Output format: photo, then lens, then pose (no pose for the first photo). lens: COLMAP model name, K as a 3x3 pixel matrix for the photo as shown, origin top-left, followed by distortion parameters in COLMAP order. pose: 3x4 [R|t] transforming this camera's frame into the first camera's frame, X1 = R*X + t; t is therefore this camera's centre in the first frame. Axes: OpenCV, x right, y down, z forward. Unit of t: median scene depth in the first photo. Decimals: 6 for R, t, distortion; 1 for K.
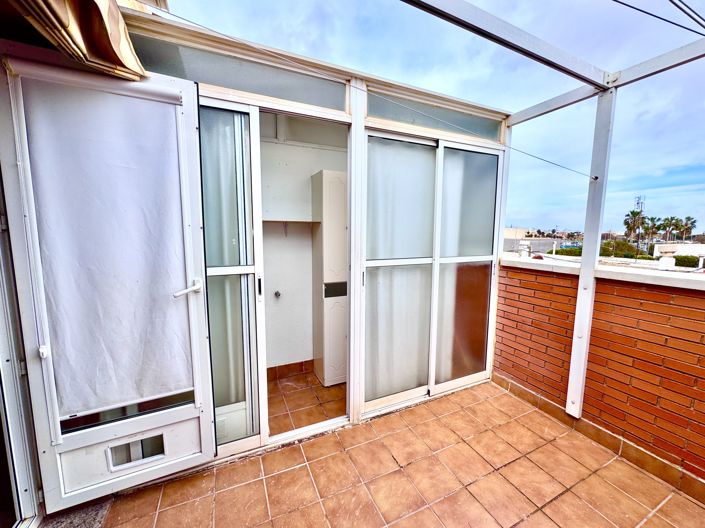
lens RADIAL K [[281.4, 0, 352.1], [0, 281.4, 263.0], [0, 0, 1]] dist [-0.003859, 0.000841]
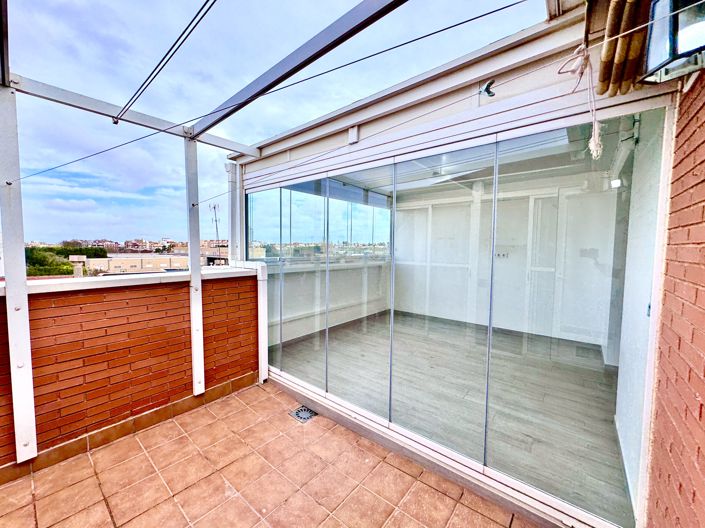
lens RADIAL K [[281.4, 0, 352.1], [0, 281.4, 263.9], [0, 0, 1]] dist [-0.003859, 0.000841]
pose [[-0.437895, -0.065056, 0.896669, -0.363349], [0.089647, 0.989248, 0.115552, -0.052297], [-0.894546, 0.130983, -0.427354, 0.404725]]
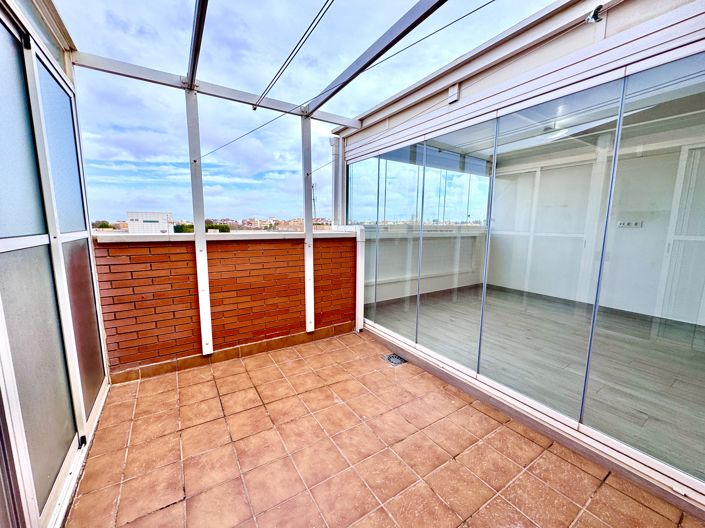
lens RADIAL K [[281.4, 0, 352.5], [0, 281.4, 263.5], [0, 0, 1]] dist [-0.003859, 0.000841]
pose [[-0.144402, -0.144343, 0.978935, -0.465768], [0.100939, 0.981994, 0.159683, 0.013990], [-0.984357, 0.121871, -0.127232, 0.476789]]
